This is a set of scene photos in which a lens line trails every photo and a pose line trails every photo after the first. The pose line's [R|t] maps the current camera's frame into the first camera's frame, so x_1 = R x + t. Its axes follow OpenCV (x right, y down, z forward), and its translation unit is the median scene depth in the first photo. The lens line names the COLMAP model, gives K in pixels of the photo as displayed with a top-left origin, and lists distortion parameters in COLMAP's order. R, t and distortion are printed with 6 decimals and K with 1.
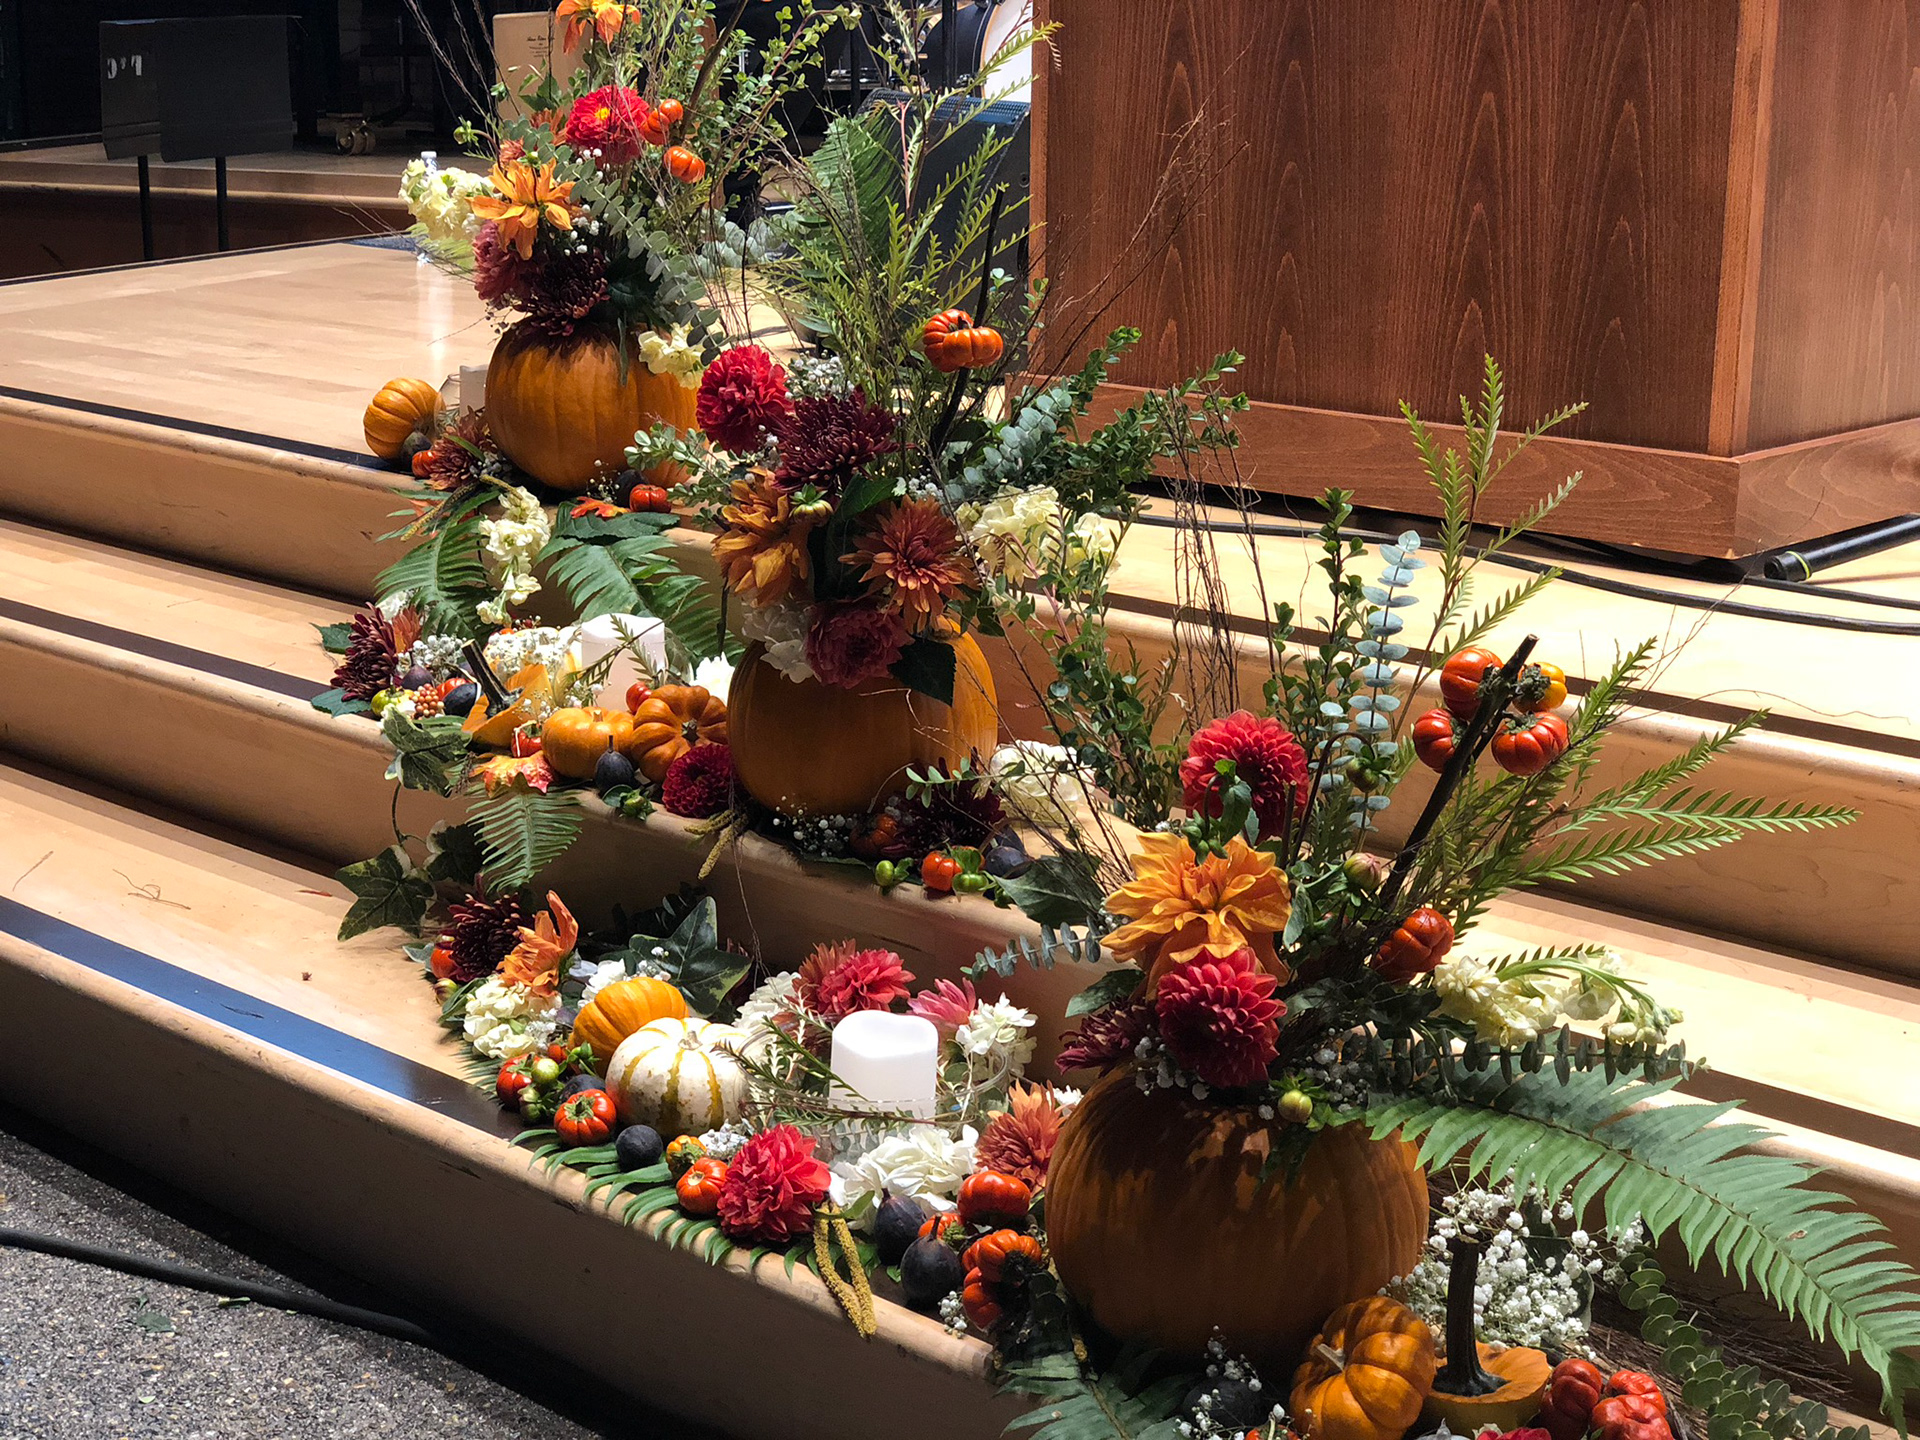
lens RADIAL K [[2883.2, 0, 954.4], [0, 2883.2, 723.9], [0, 0, 1]] dist [0.046479, 0.000000]
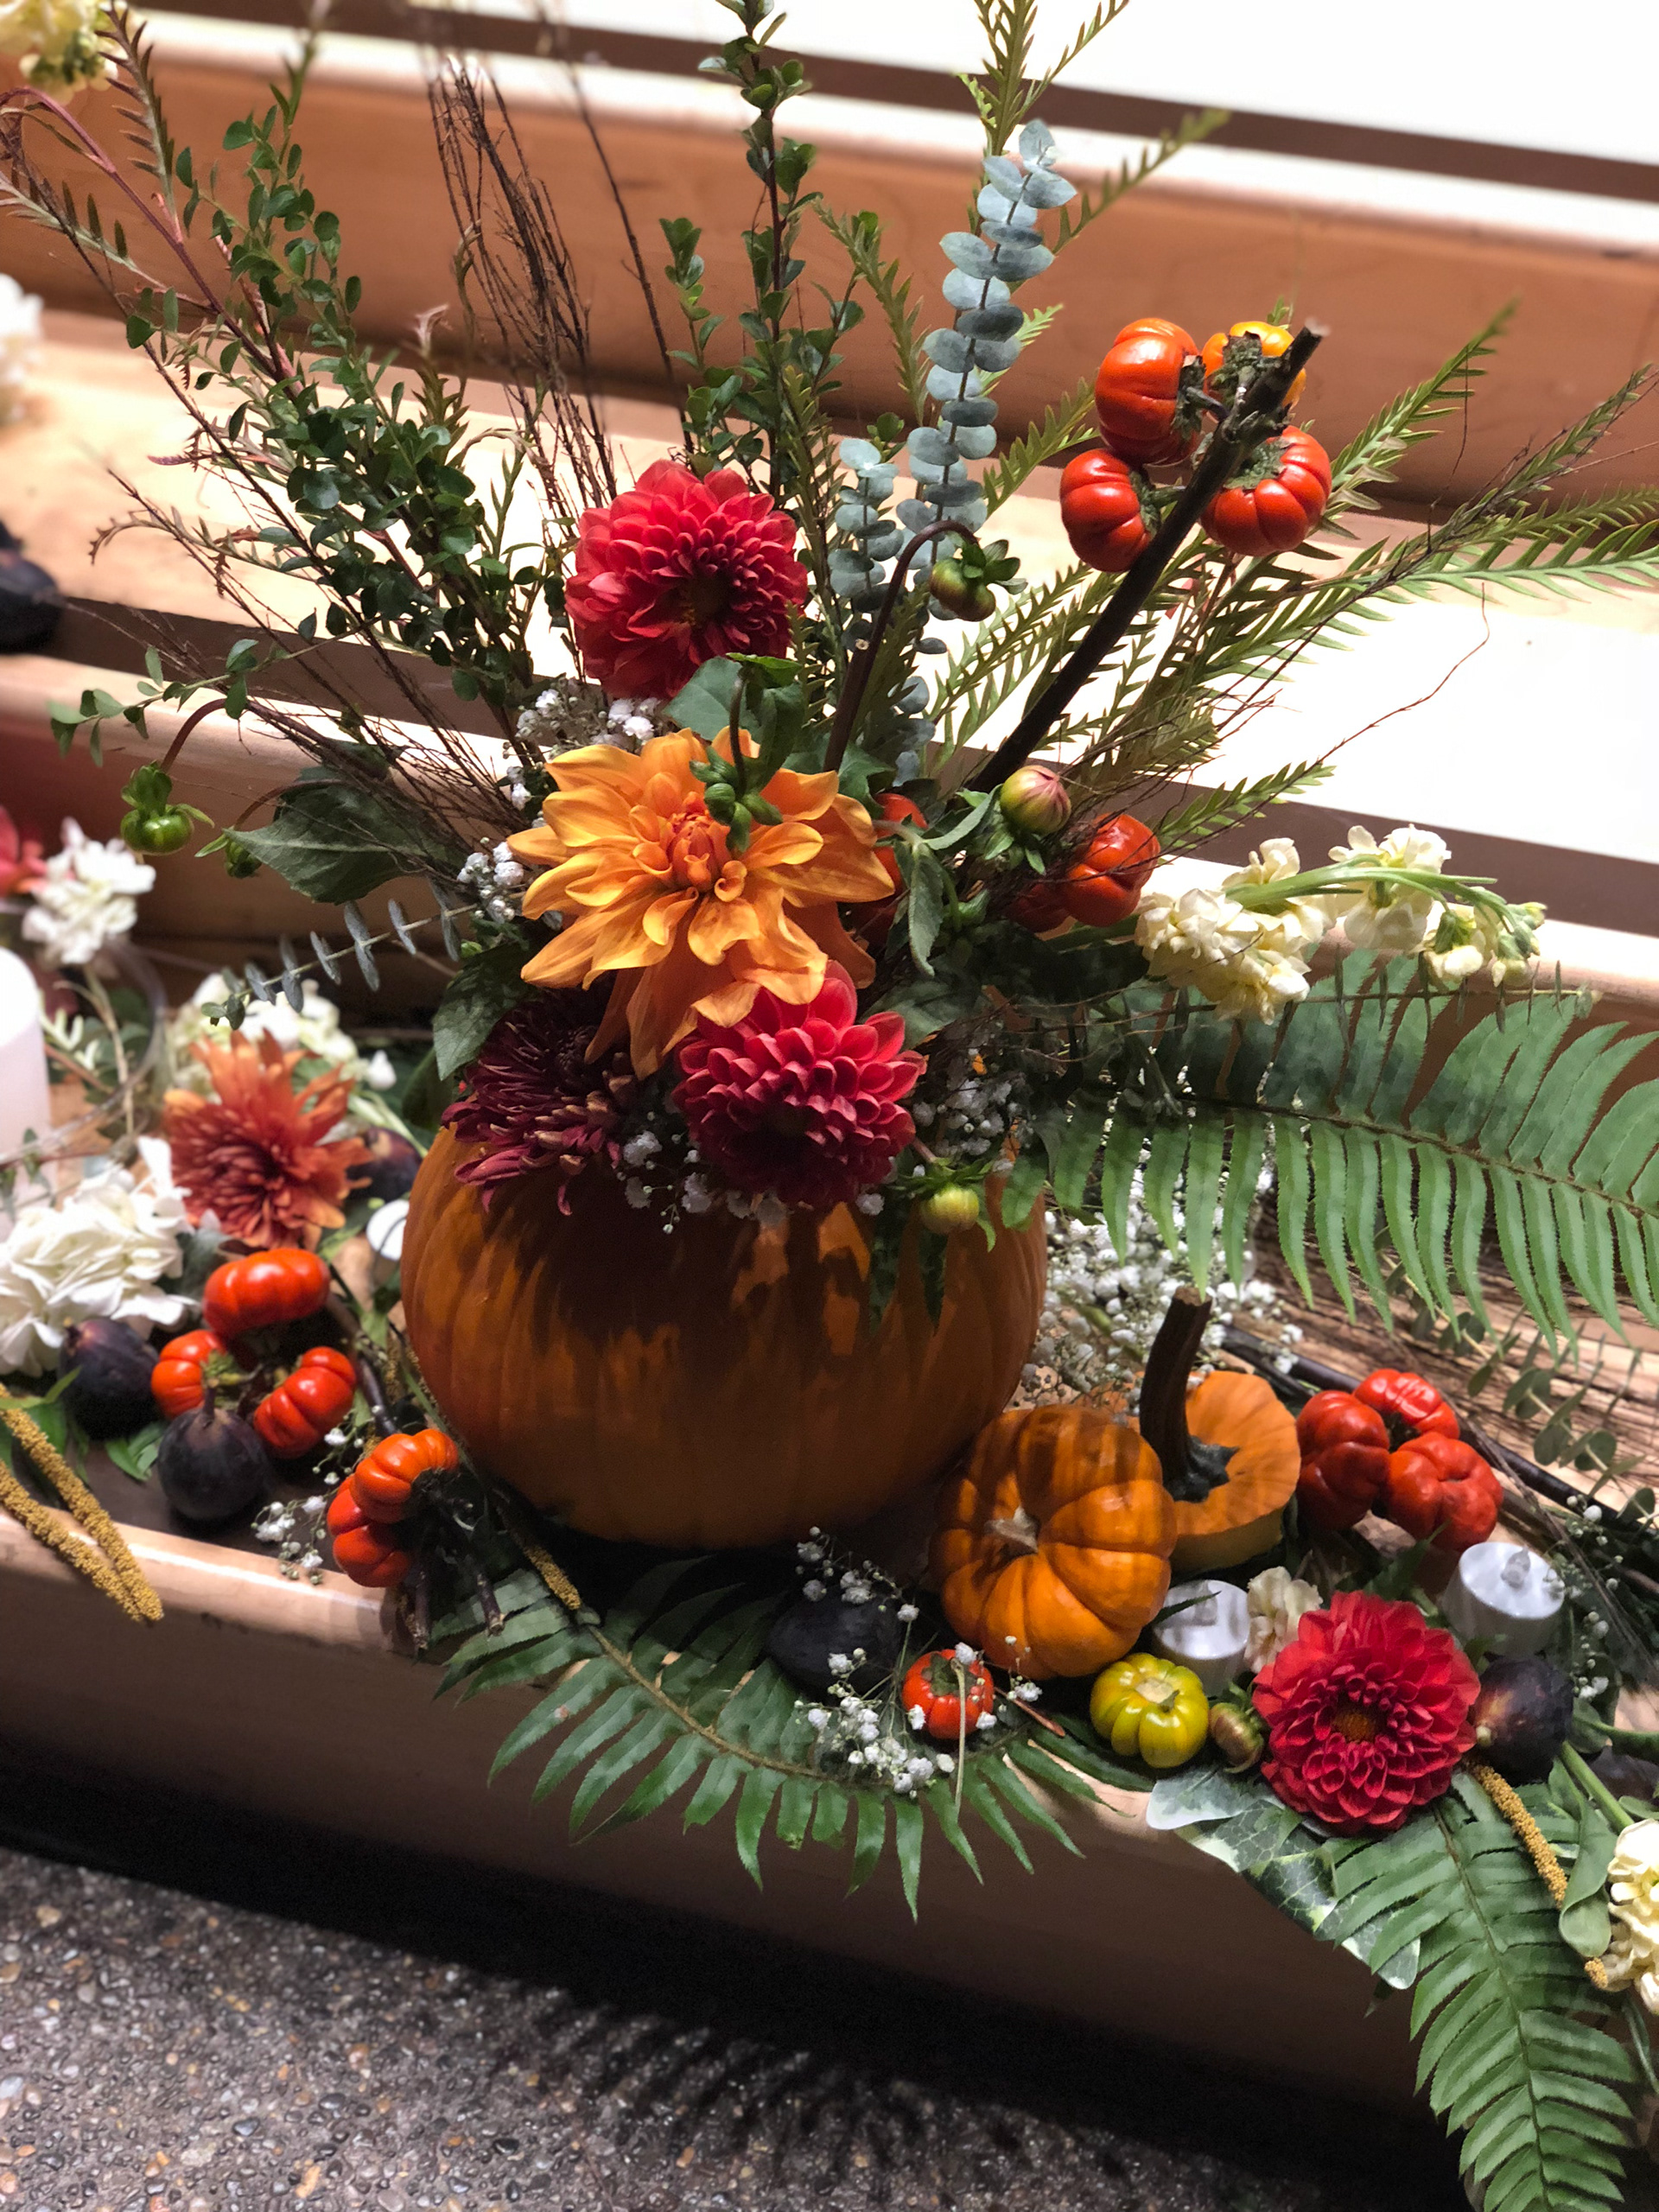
lens RADIAL K [[3321.7, 0, 840.8], [0, 3321.7, 1094.1], [0, 0, 1]] dist [0.046479, 0.000000]
pose [[0.892176, -0.278197, 0.355848, -0.122832], [0.101326, 0.891008, 0.442536, -0.172750], [-0.440176, -0.358764, 0.823124, 0.465127]]
